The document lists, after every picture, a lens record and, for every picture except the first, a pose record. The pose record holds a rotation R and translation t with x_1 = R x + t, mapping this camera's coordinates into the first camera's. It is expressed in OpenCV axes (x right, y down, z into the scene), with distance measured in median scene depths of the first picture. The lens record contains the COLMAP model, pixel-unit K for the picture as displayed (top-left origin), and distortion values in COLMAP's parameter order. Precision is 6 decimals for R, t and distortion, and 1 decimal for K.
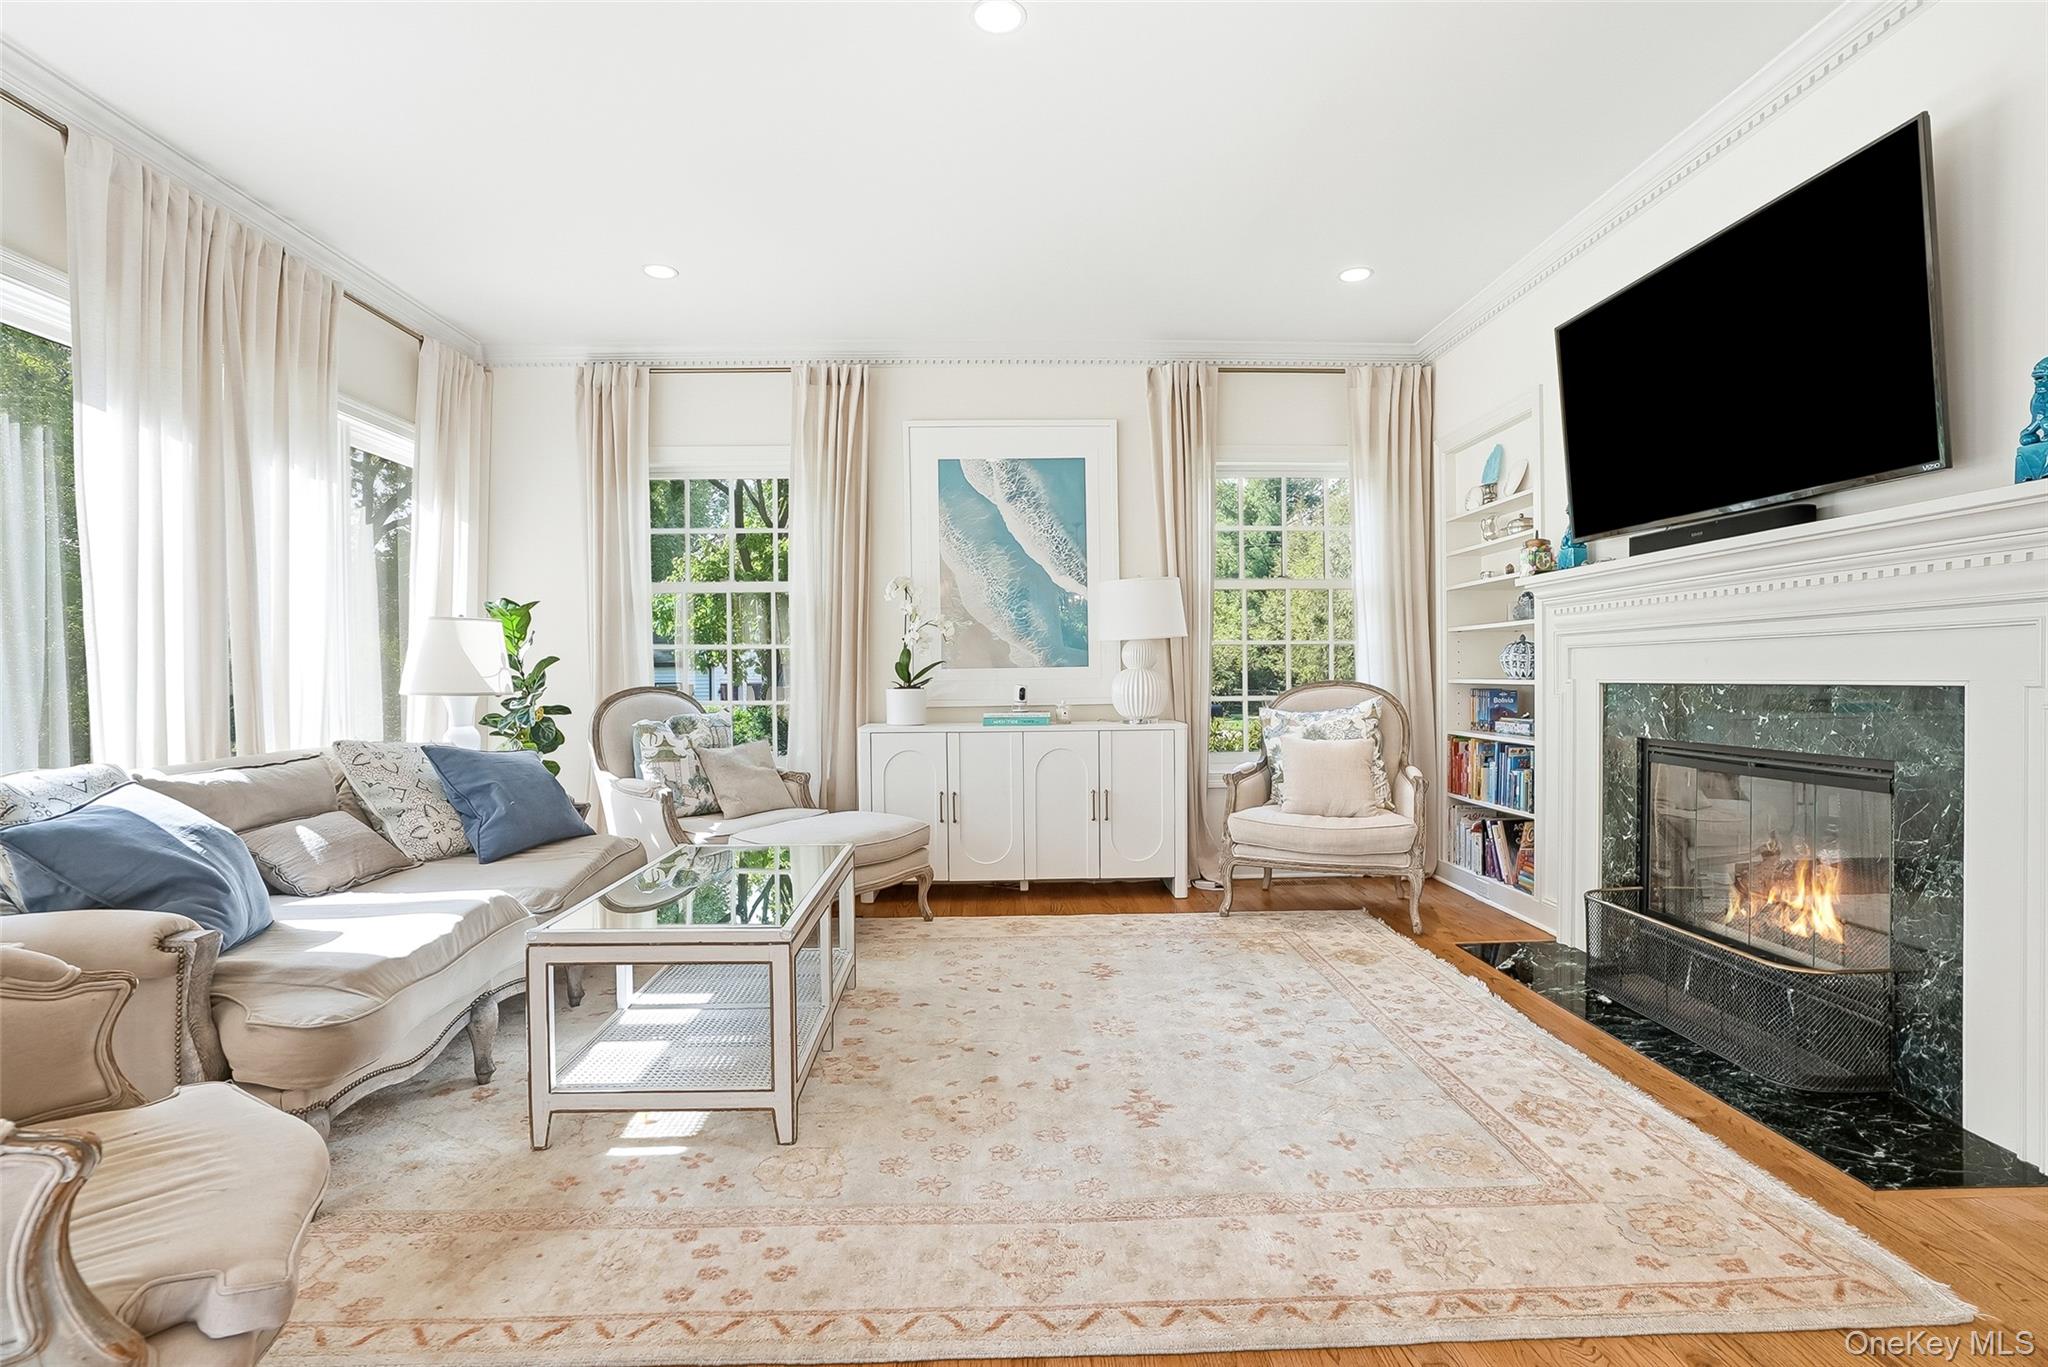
lens RADIAL K [[951.6, 0, 1019.2], [0, 951.6, 676.9], [0, 0, 1]] dist [-0.057566, 0.019960]
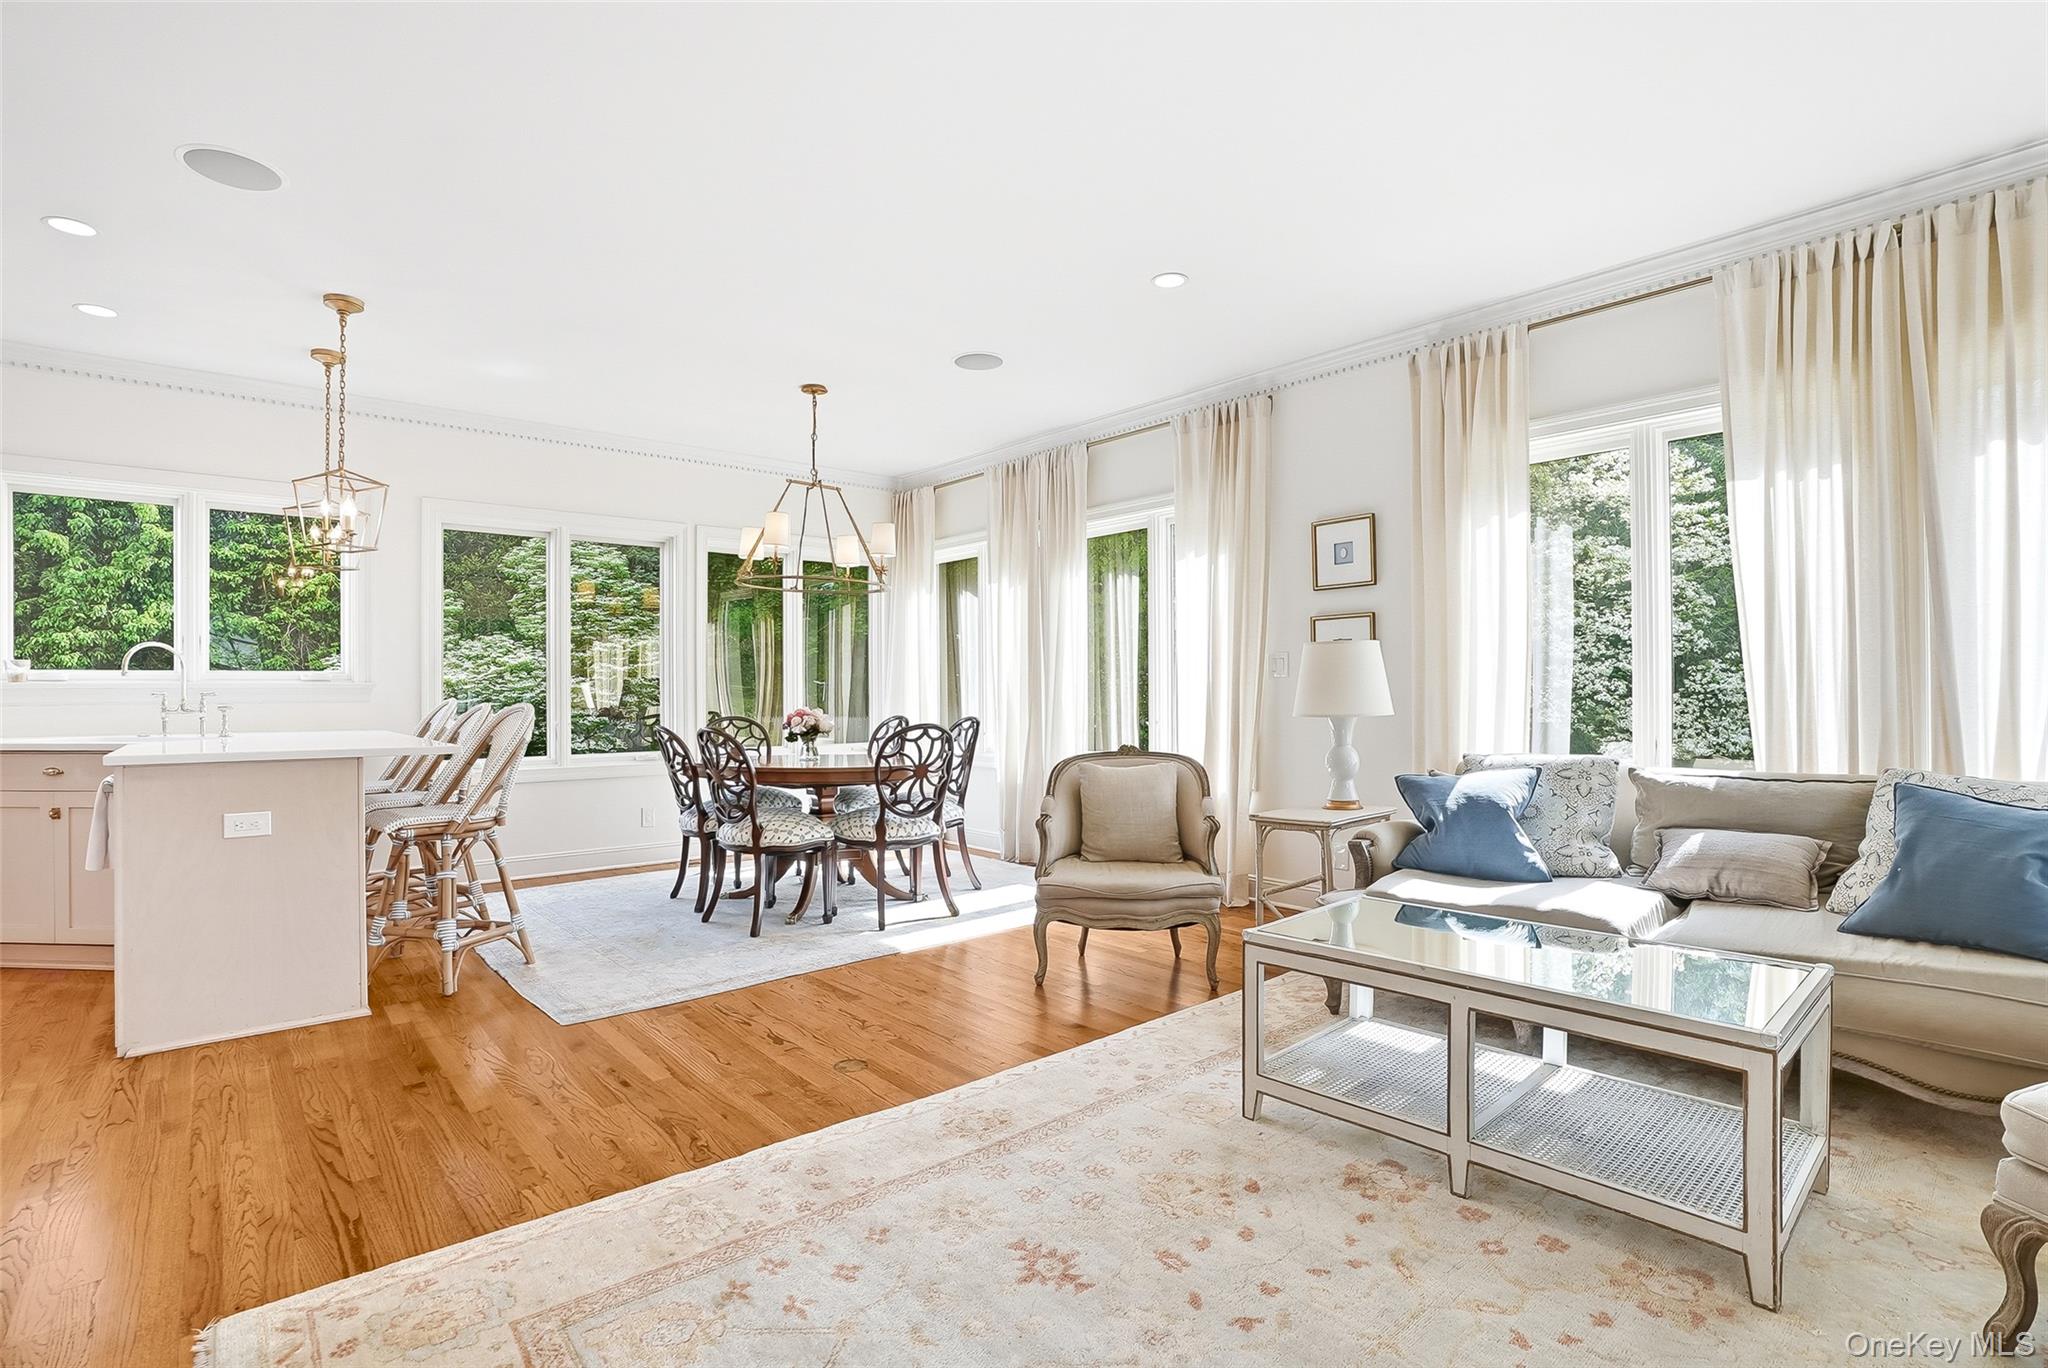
lens RADIAL K [[951.6, 0, 1019.2], [0, 951.6, 677.4], [0, 0, 1]] dist [-0.057566, 0.019960]
pose [[-0.766547, -0.000806, -0.642188, 0.546859], [0.008163, 0.999906, -0.010998, -0.014530], [0.642136, -0.013672, -0.766469, 1.347151]]
